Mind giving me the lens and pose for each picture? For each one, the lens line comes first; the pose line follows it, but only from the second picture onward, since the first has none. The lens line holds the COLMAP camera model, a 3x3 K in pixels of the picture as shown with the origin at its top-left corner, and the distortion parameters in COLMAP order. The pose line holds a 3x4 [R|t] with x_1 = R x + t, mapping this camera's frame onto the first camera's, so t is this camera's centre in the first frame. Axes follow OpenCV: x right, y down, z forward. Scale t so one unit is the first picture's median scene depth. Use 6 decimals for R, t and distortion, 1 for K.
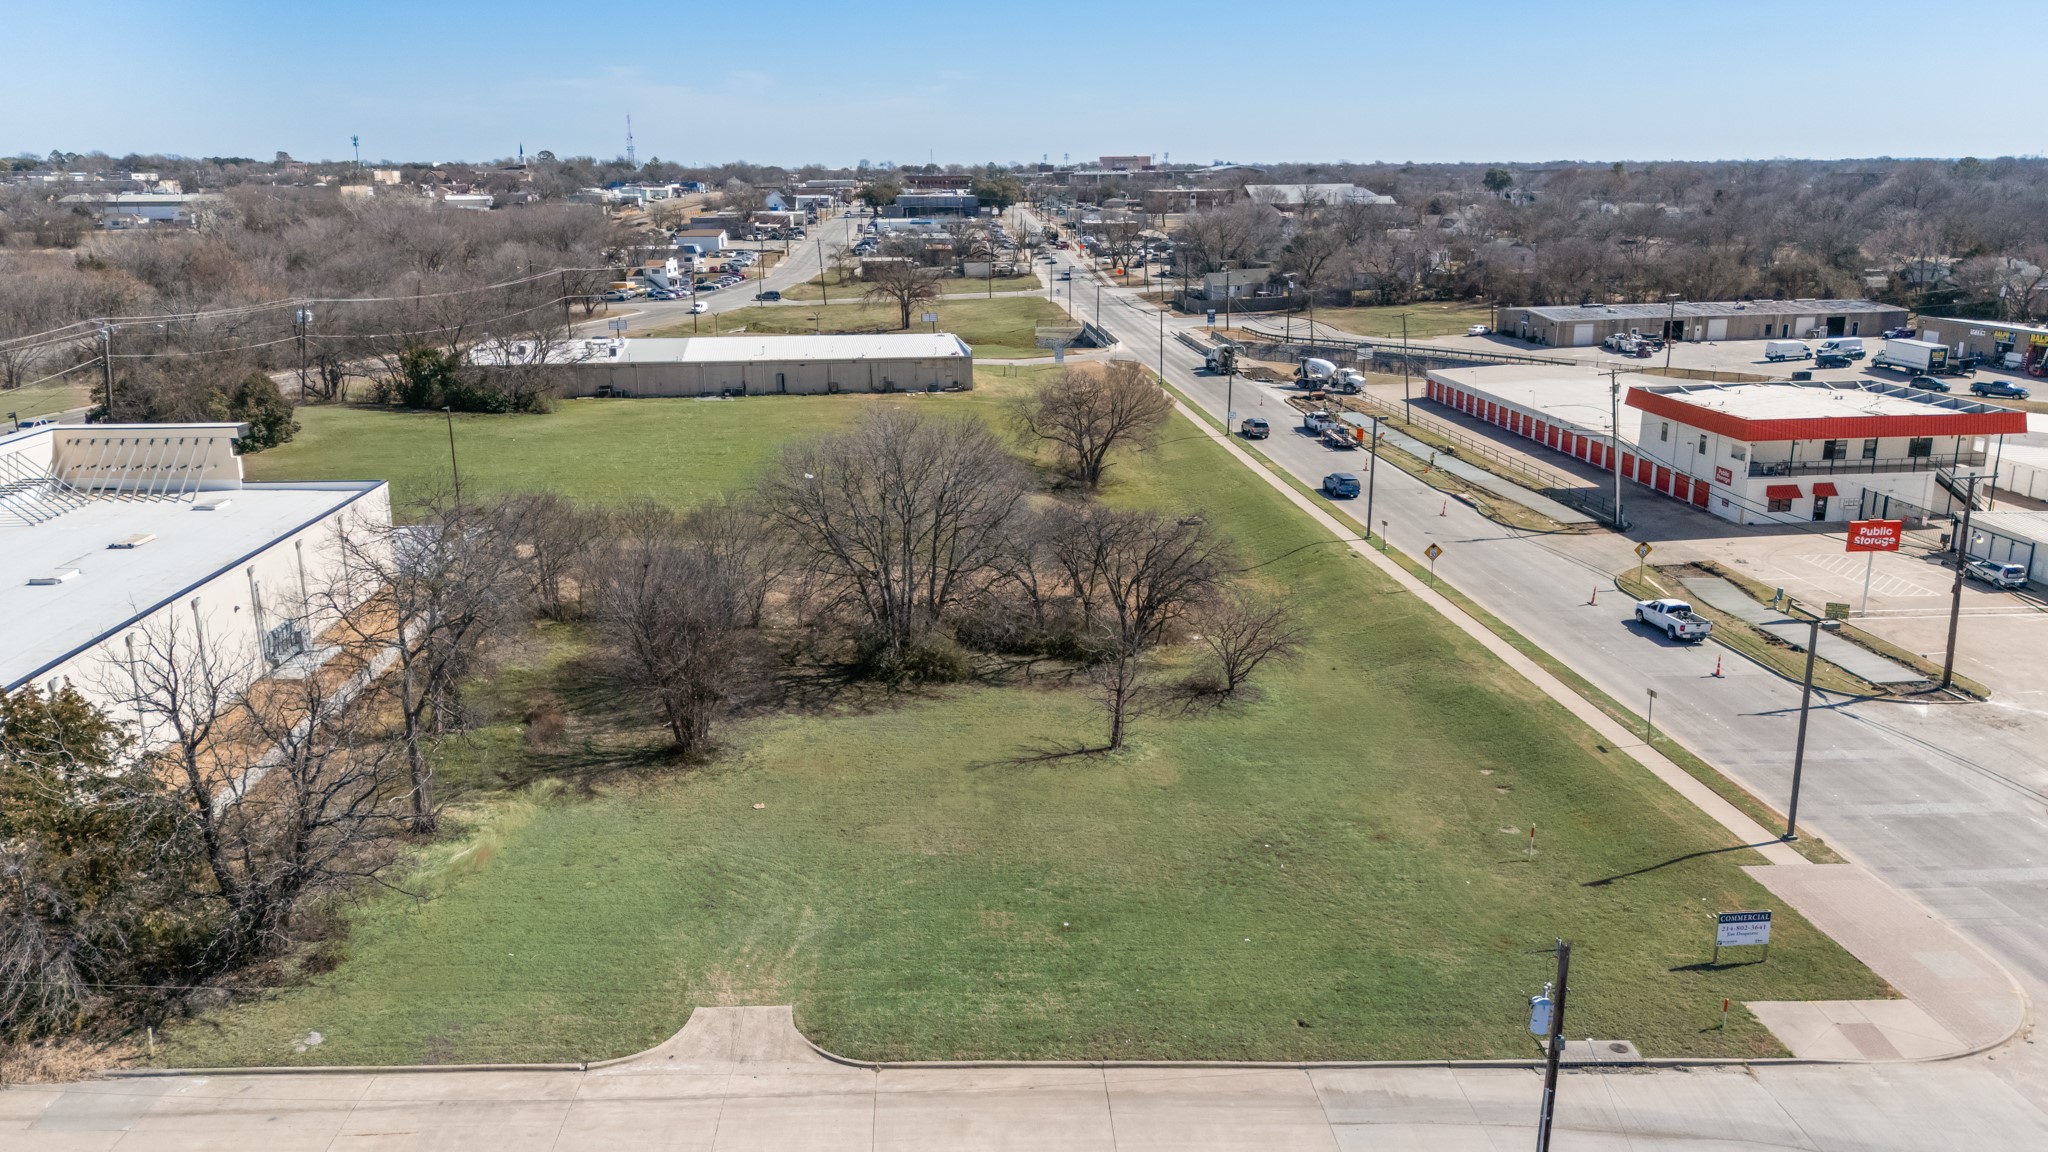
lens RADIAL K [[1516.5, 0, 1024.0], [0, 1516.5, 576.0], [0, 0, 1]] dist [0.081190, -0.074417]
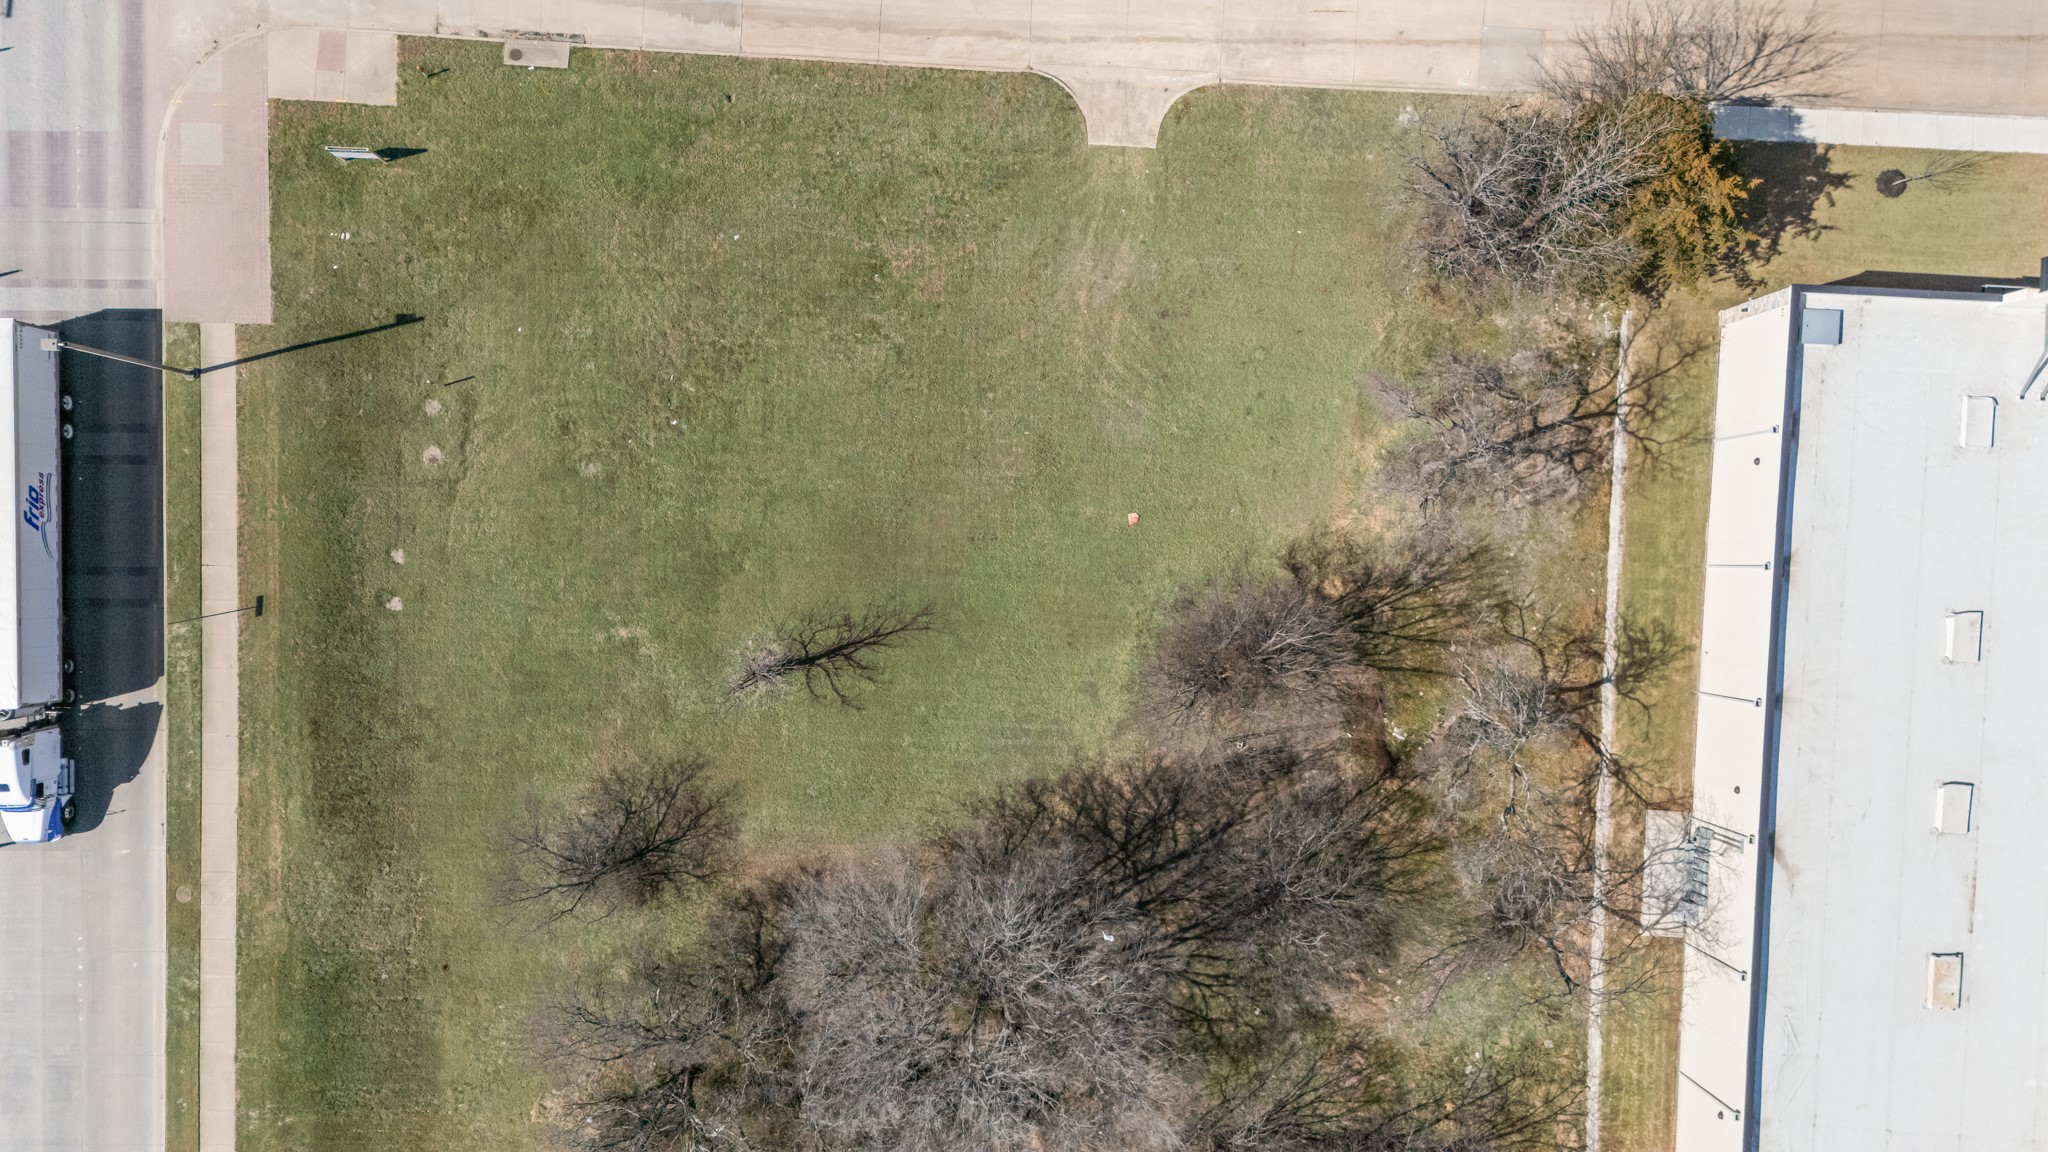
lens RADIAL K [[1498.4, 0, 1024.0], [0, 1498.4, 576.0], [0, 0, 1]] dist [0.079560, -0.076801]
pose [[-0.994465, -0.104215, -0.013379, -0.075301], [0.014525, -0.262466, 0.964832, -0.755398], [-0.104061, 0.959297, 0.262527, 0.666121]]
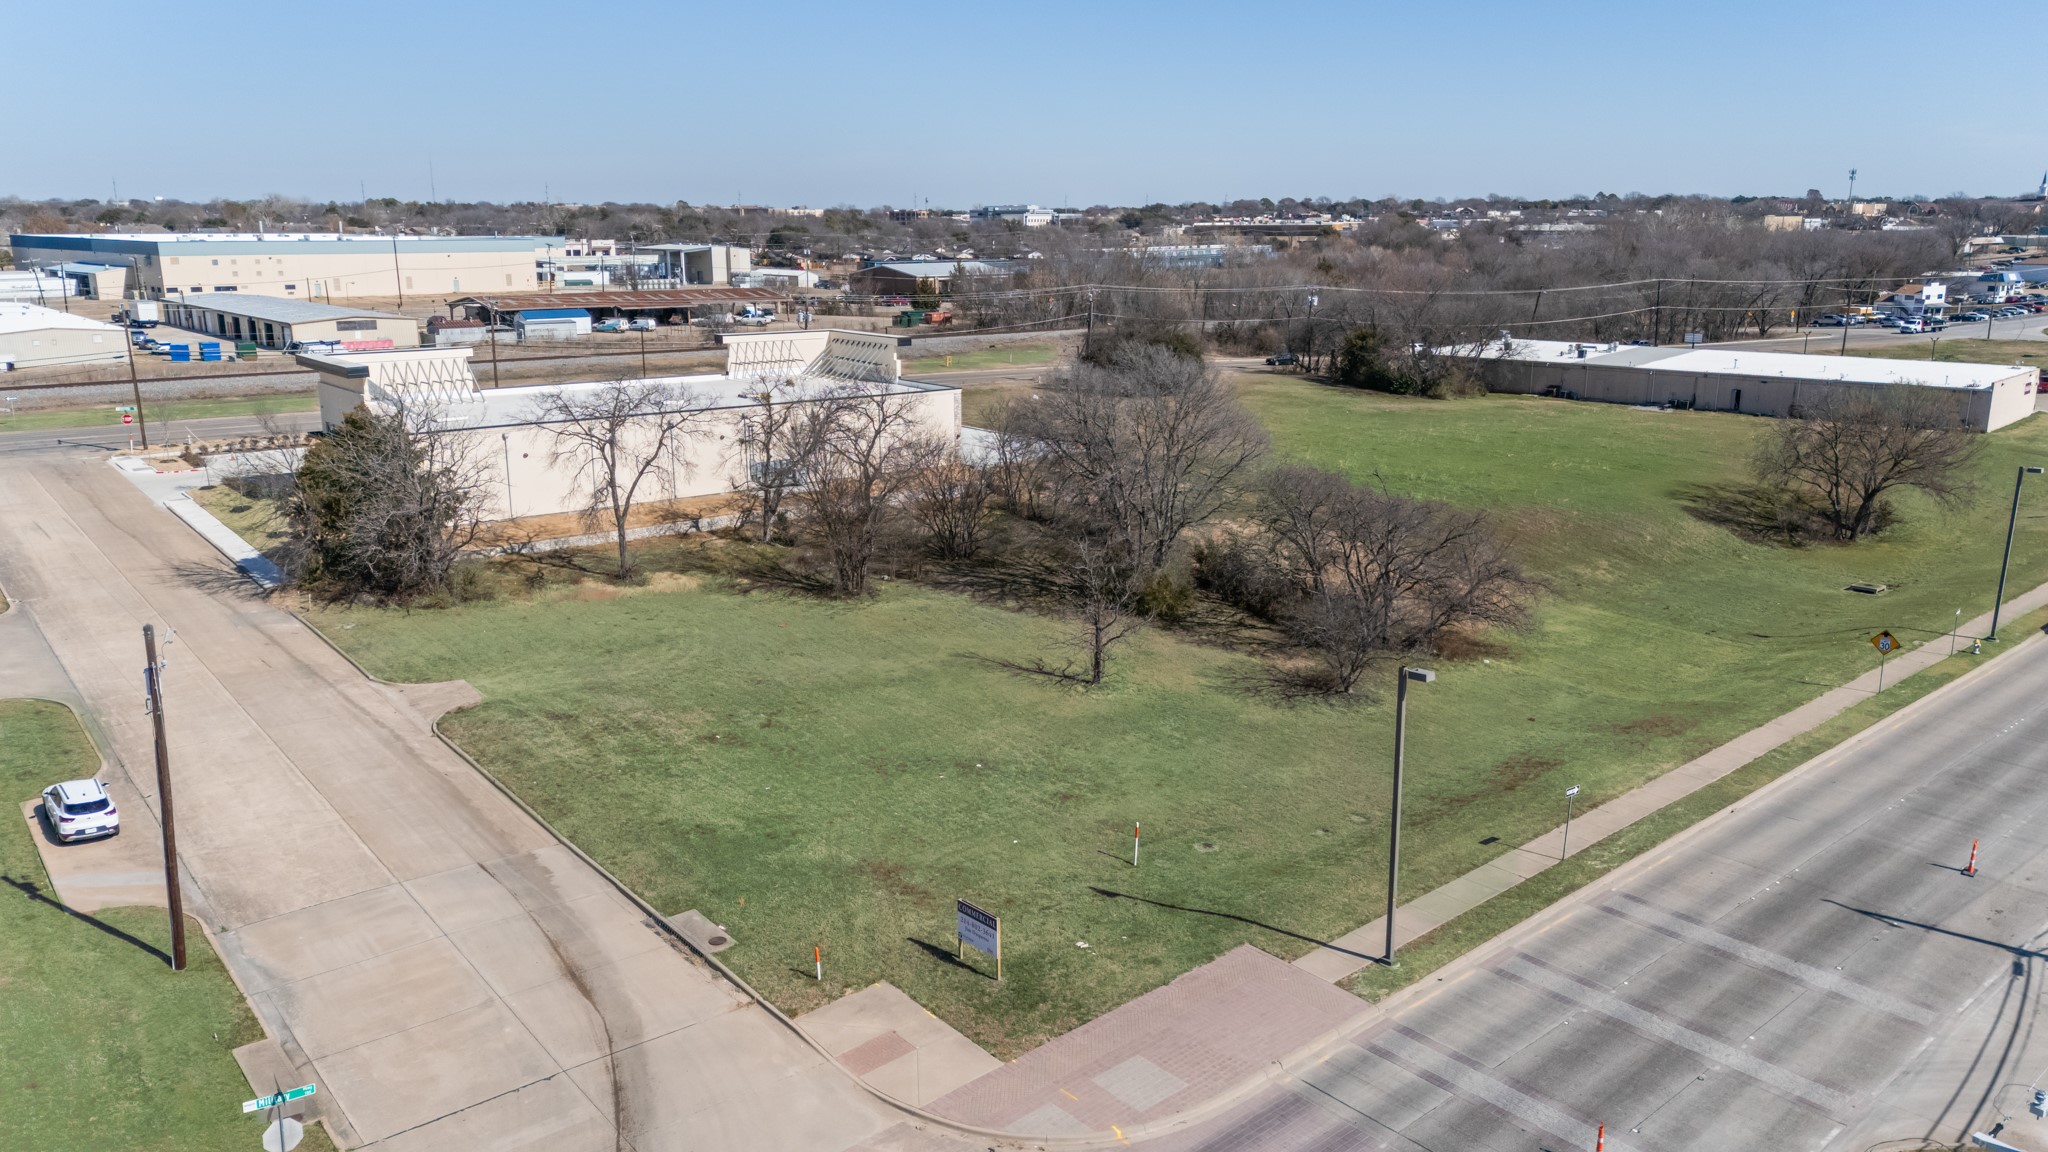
lens RADIAL K [[1498.4, 0, 1024.0], [0, 1498.4, 576.0], [0, 0, 1]] dist [0.079560, -0.076801]
pose [[0.593665, 0.193241, -0.781166, 0.770923], [-0.211055, 0.974147, 0.080584, -0.024569], [0.776542, 0.117029, 0.619101, 0.336912]]
